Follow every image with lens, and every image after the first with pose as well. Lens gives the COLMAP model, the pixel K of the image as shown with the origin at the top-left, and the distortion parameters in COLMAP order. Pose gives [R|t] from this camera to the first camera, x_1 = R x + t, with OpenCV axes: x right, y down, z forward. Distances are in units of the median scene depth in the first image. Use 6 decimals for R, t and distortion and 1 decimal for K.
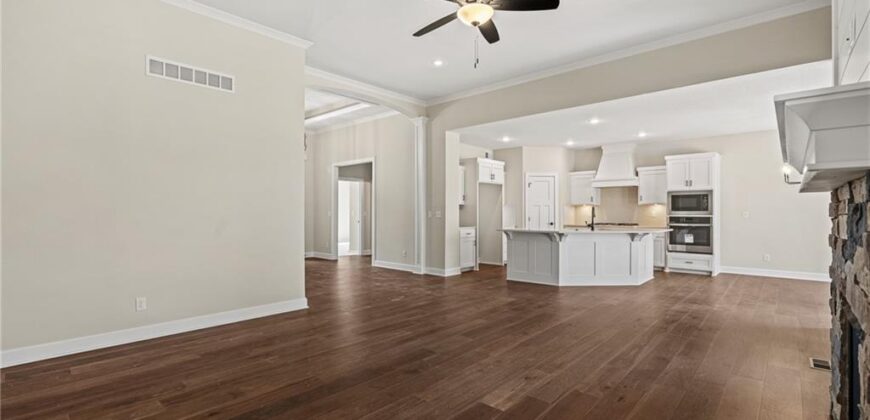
lens RADIAL K [[395.3, 0, 431.3], [0, 395.3, 210.4], [0, 0, 1]] dist [-0.008686, 0.004241]
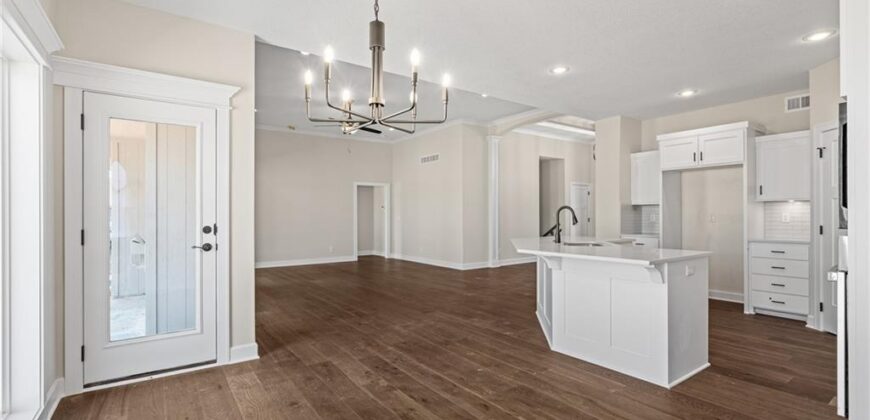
lens RADIAL K [[395.3, 0, 432.0], [0, 395.3, 214.3], [0, 0, 1]] dist [-0.008686, 0.004241]
pose [[-0.212472, -0.002728, -0.977163, 0.960003], [0.009560, 0.999942, -0.004870, 0.003986], [0.977120, -0.010377, -0.212434, 0.833895]]
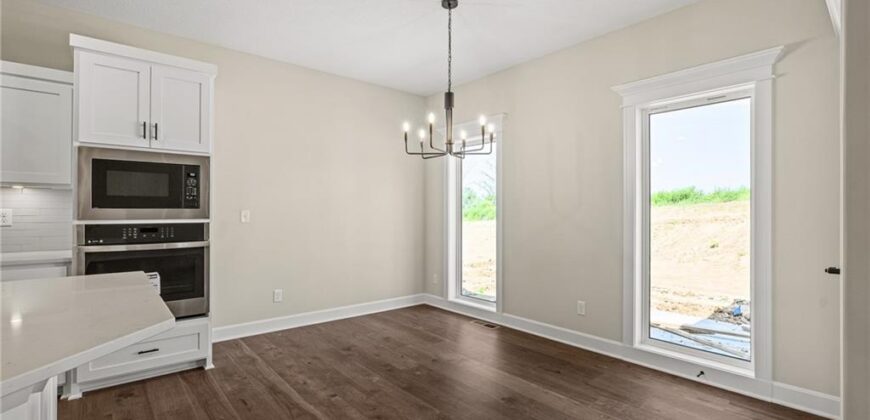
lens RADIAL K [[395.3, 0, 430.3], [0, 395.3, 211.5], [0, 0, 1]] dist [-0.008686, 0.004241]
pose [[0.129121, 0.001360, 0.991628, 0.339355], [-0.006858, 0.999976, -0.000478, 0.002841], [-0.991605, -0.006739, 0.129127, 0.717565]]
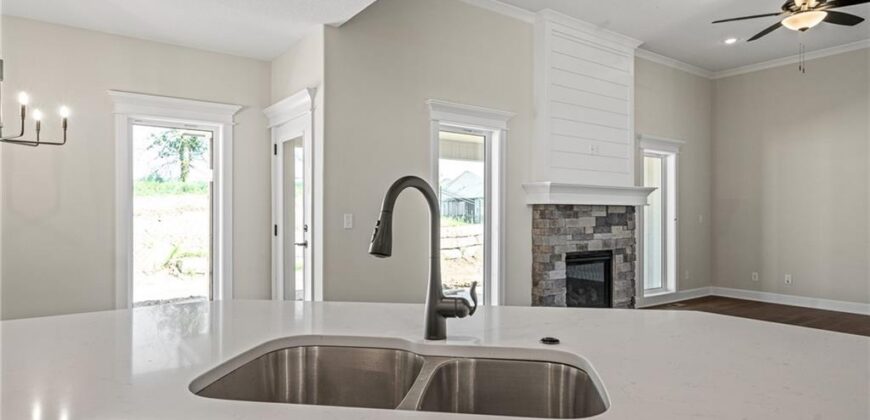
lens RADIAL K [[505.9, 0, 432.1], [0, 505.9, 211.7], [0, 0, 1]] dist [0.009121, 0.003927]
pose [[-0.979914, 0.000709, 0.199419, 0.334827], [-0.001663, 0.999930, -0.011726, 0.004044], [-0.199413, -0.011822, -0.979844, 1.053718]]
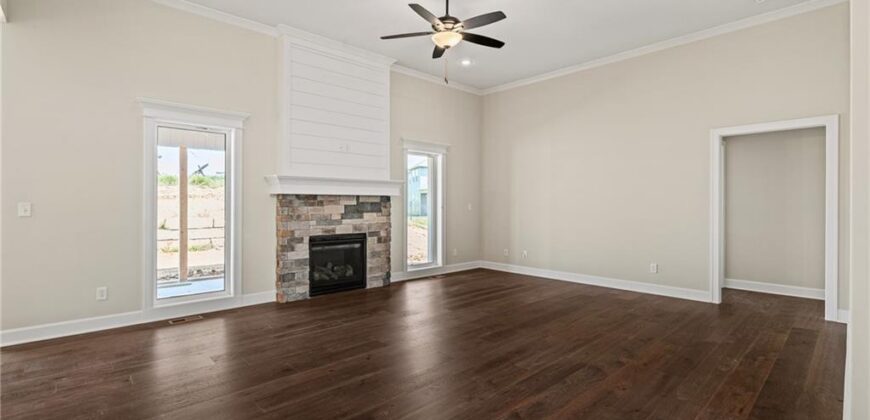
lens RADIAL K [[395.3, 0, 430.9], [0, 395.3, 203.8], [0, 0, 1]] dist [-0.008686, 0.004241]
pose [[-0.996985, 0.000012, 0.077592, 0.028822], [-0.000461, 0.999981, -0.006082, 0.004217], [-0.077590, -0.006100, -0.996967, 0.940529]]
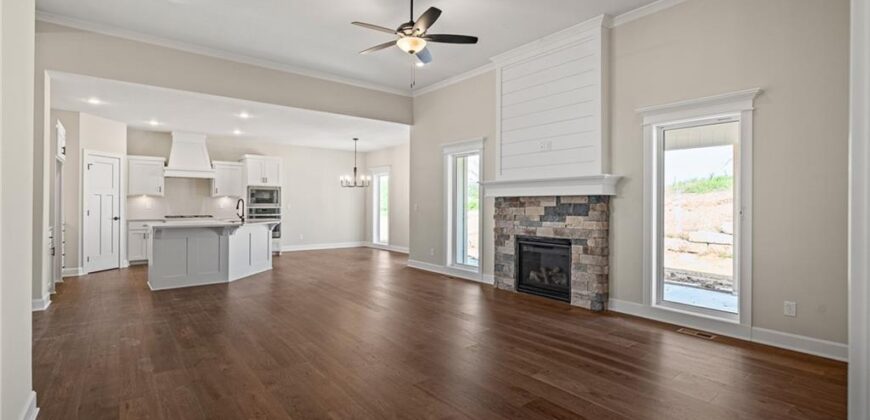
lens RADIAL K [[395.3, 0, 430.5], [0, 395.3, 205.4], [0, 0, 1]] dist [-0.008686, 0.004241]
pose [[0.156952, -0.001018, 0.987606, -0.467099], [-0.009230, 0.999954, 0.002498, 0.000342], [-0.987563, -0.009508, 0.156935, 0.319688]]
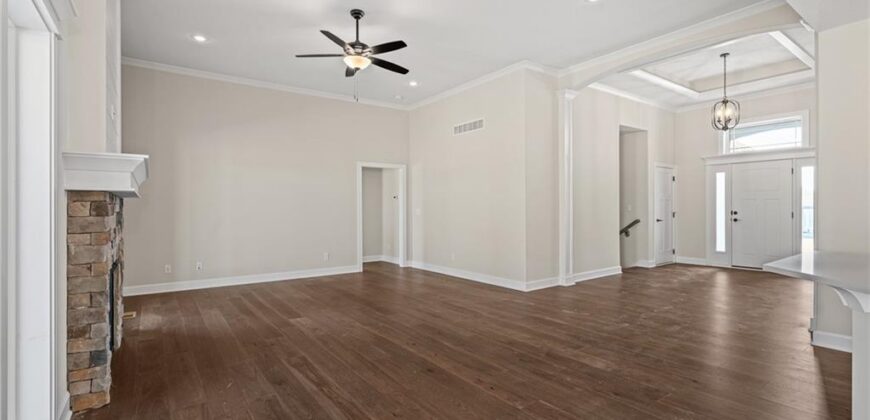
lens RADIAL K [[395.3, 0, 431.2], [0, 395.3, 210.8], [0, 0, 1]] dist [-0.008686, 0.004241]
pose [[-0.203861, 0.005430, -0.978985, 0.586136], [0.009336, 0.999950, 0.003603, 0.002567], [0.978955, -0.008405, -0.203902, 0.649310]]
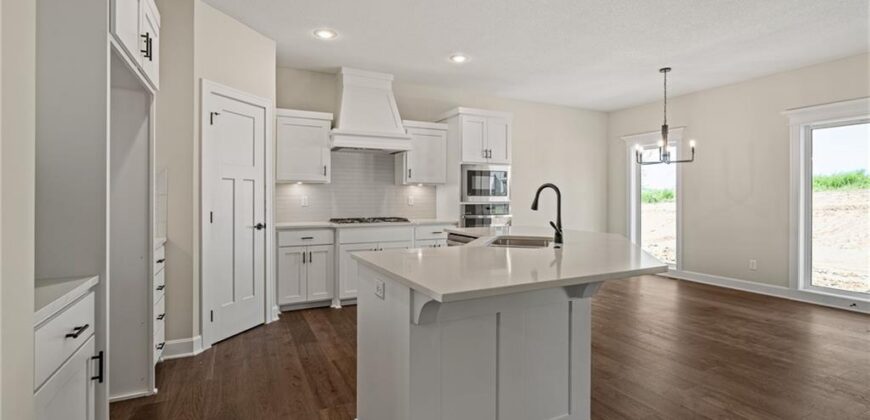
lens RADIAL K [[395.3, 0, 430.1], [0, 395.3, 198.9], [0, 0, 1]] dist [-0.008686, 0.004241]
pose [[0.368108, -0.002699, 0.929779, -0.002016], [-0.006654, 0.999963, 0.005537, 0.003853], [-0.929759, -0.008225, 0.368076, 0.866897]]
